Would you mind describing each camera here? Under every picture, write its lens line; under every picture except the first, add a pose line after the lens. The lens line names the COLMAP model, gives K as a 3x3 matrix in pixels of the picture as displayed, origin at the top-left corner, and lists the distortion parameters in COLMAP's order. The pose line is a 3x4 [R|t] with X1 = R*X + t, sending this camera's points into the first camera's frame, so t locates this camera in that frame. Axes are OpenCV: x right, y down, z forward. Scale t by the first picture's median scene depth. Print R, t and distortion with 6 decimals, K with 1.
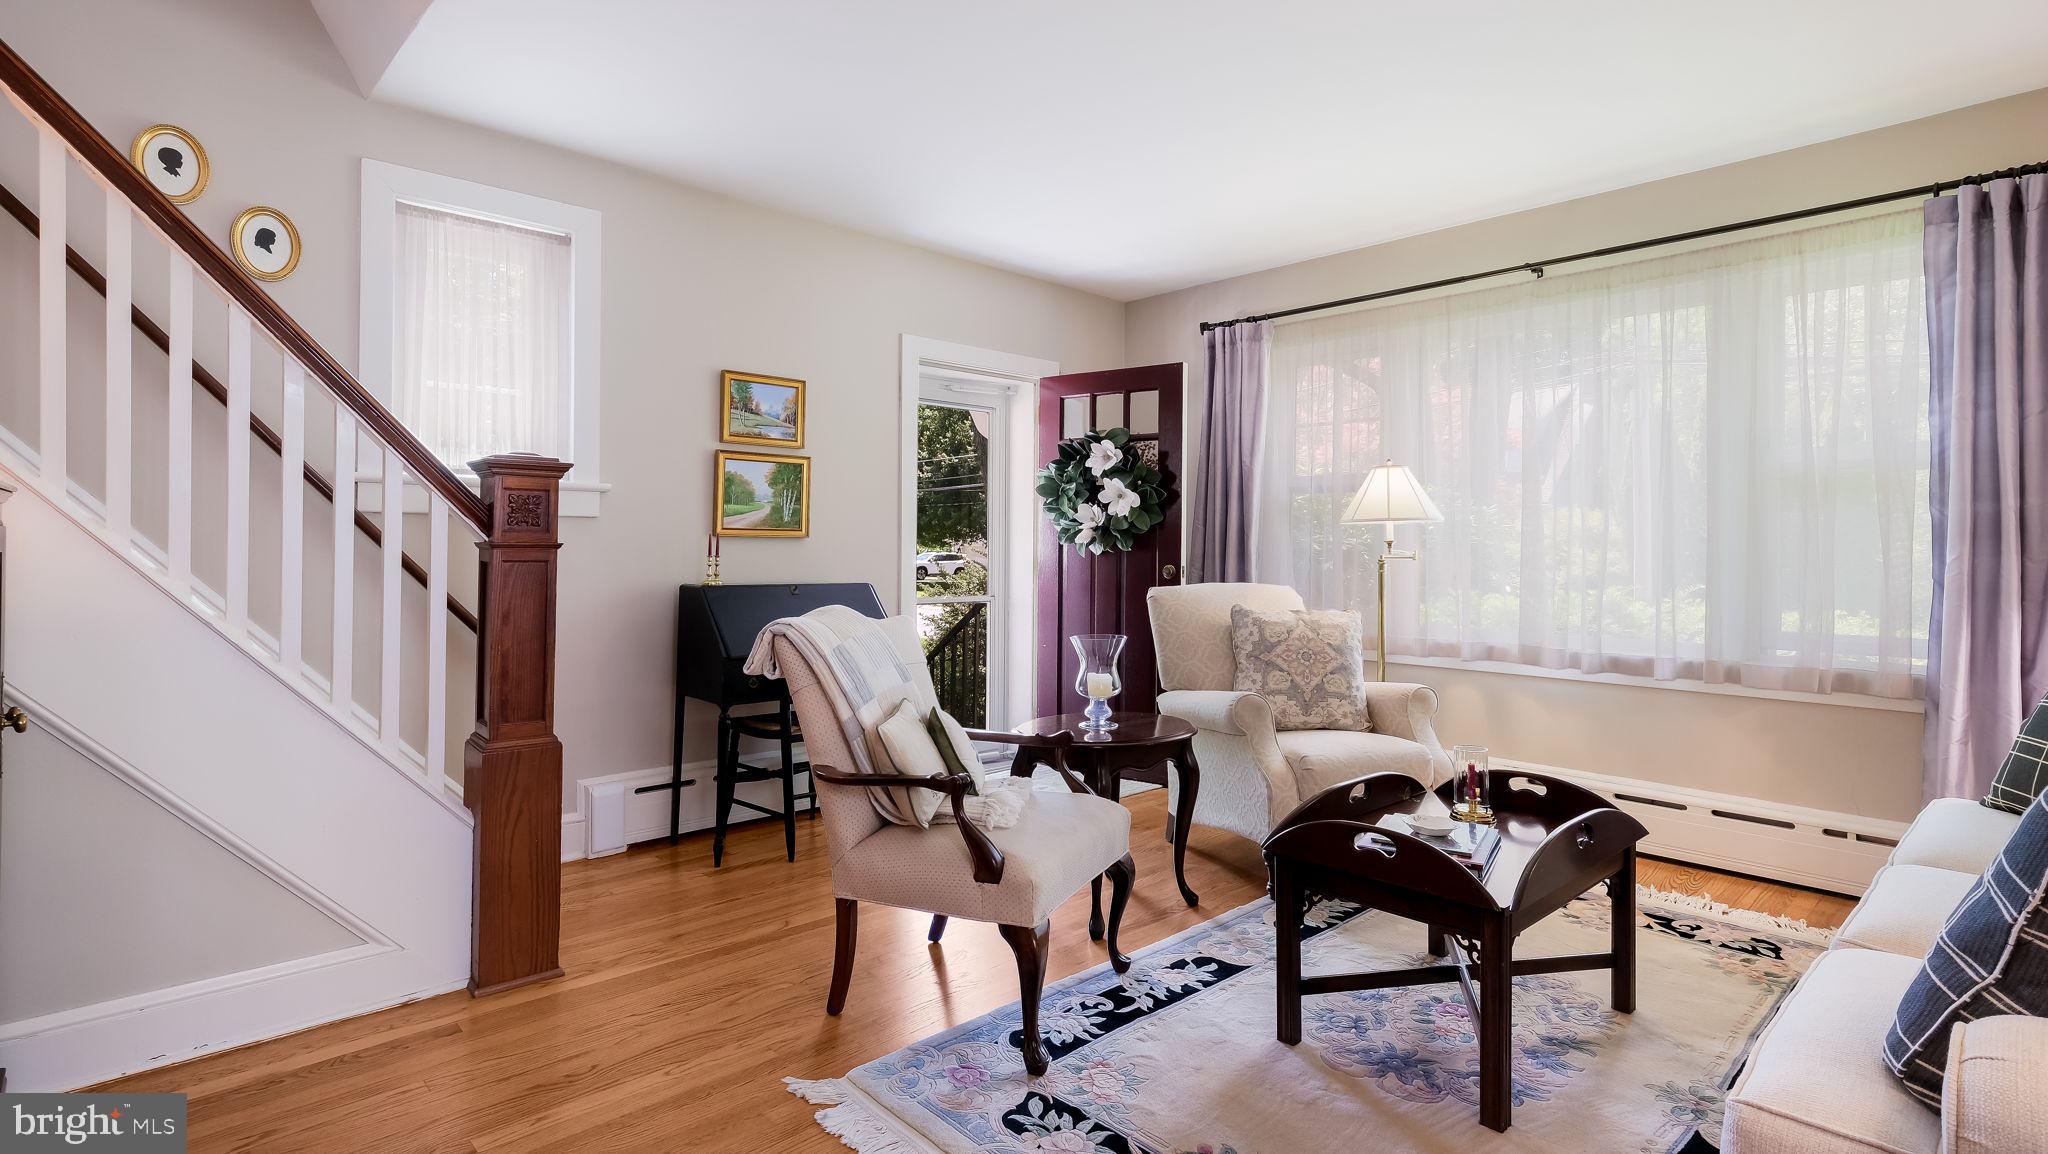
lens RADIAL K [[1004.4, 0, 1015.2], [0, 1004.4, 581.7], [0, 0, 1]] dist [0.015134, -0.000027]
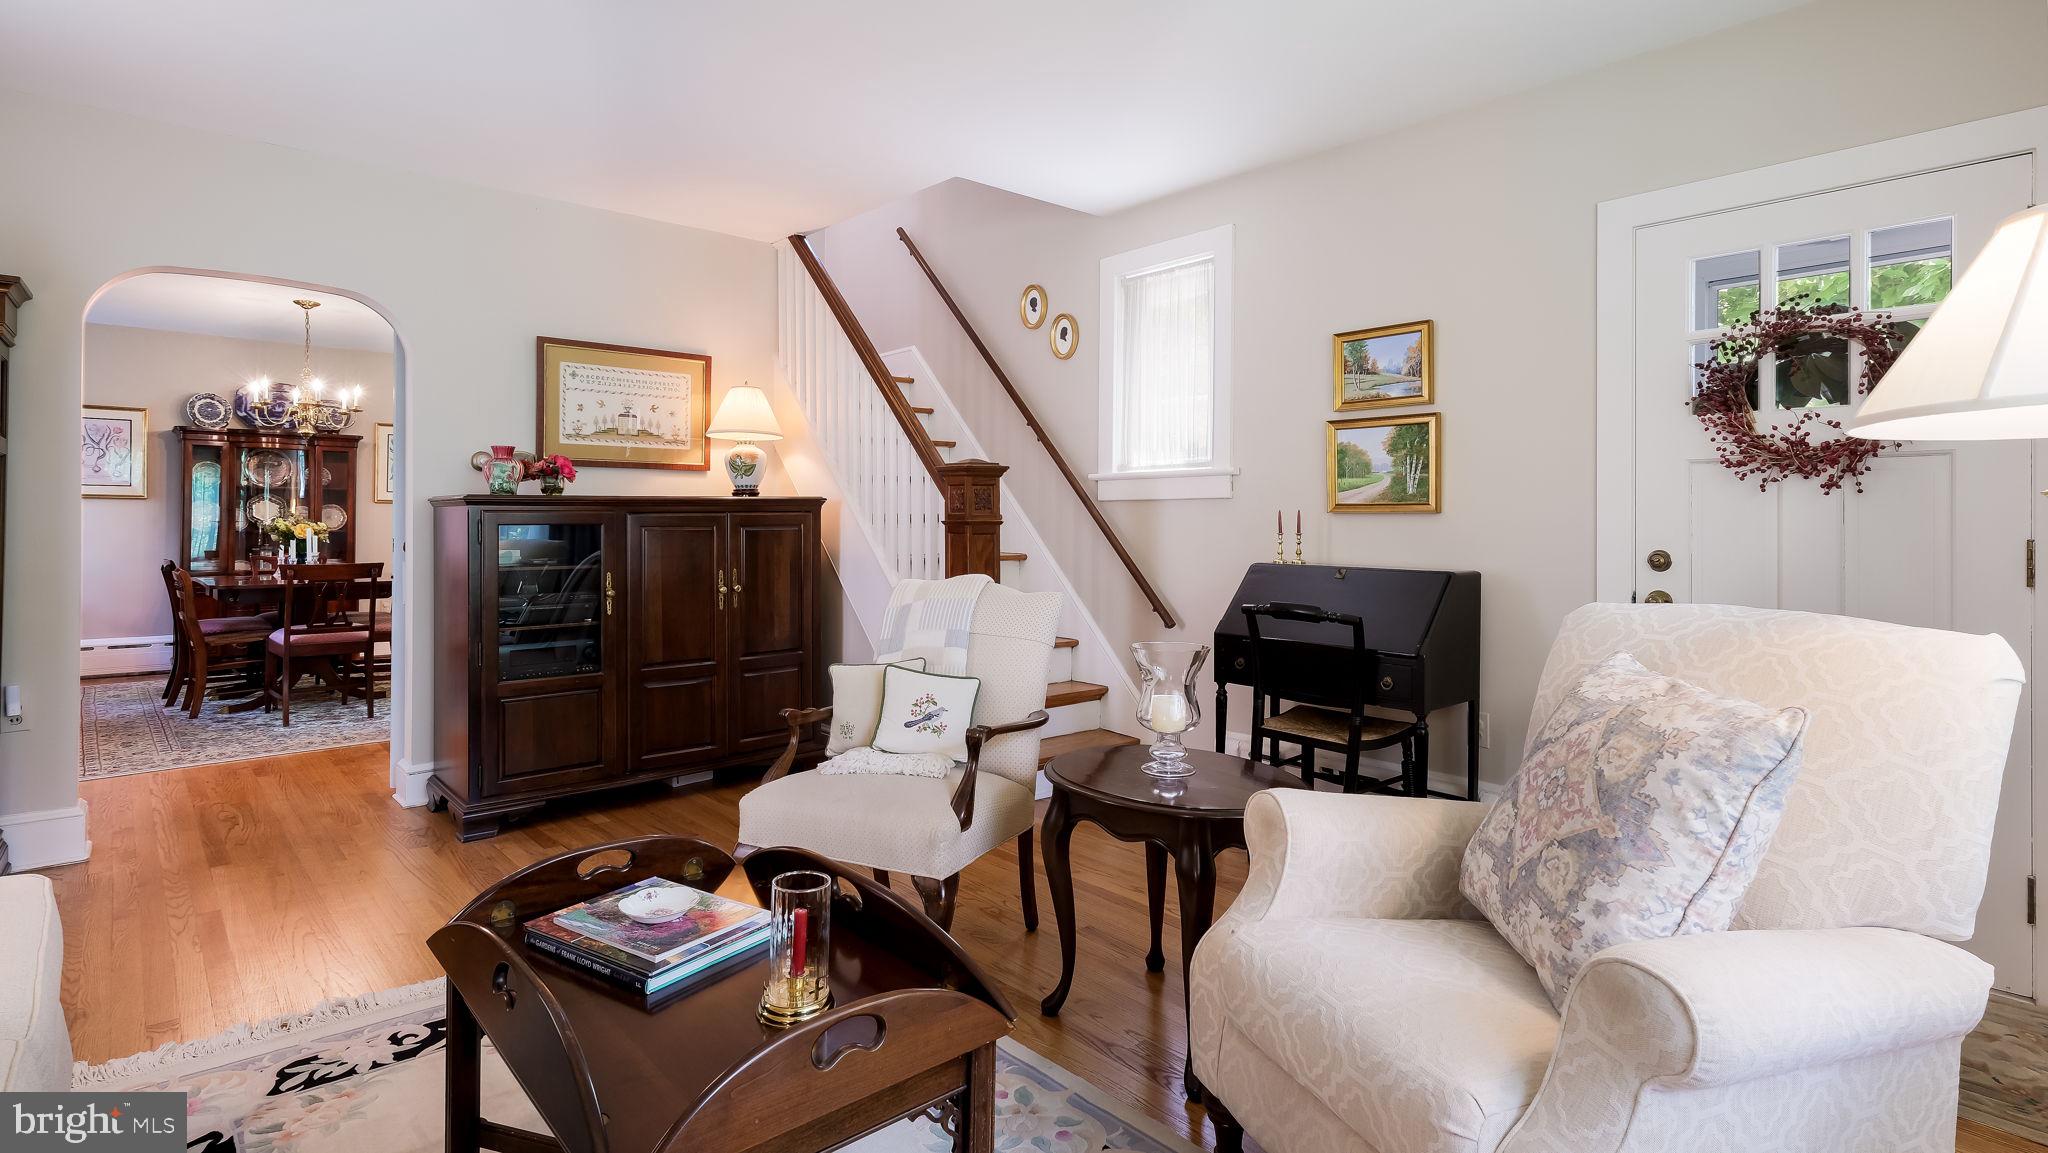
lens RADIAL K [[1006.5, 0, 1006.8], [0, 1006.5, 516.8], [0, 0, 1]] dist [0.012592, -0.001059]
pose [[-0.023142, -0.012299, -0.999657, 0.627799], [-0.039990, 0.999135, -0.011367, -0.018837], [0.998932, 0.039713, -0.023614, 0.703197]]
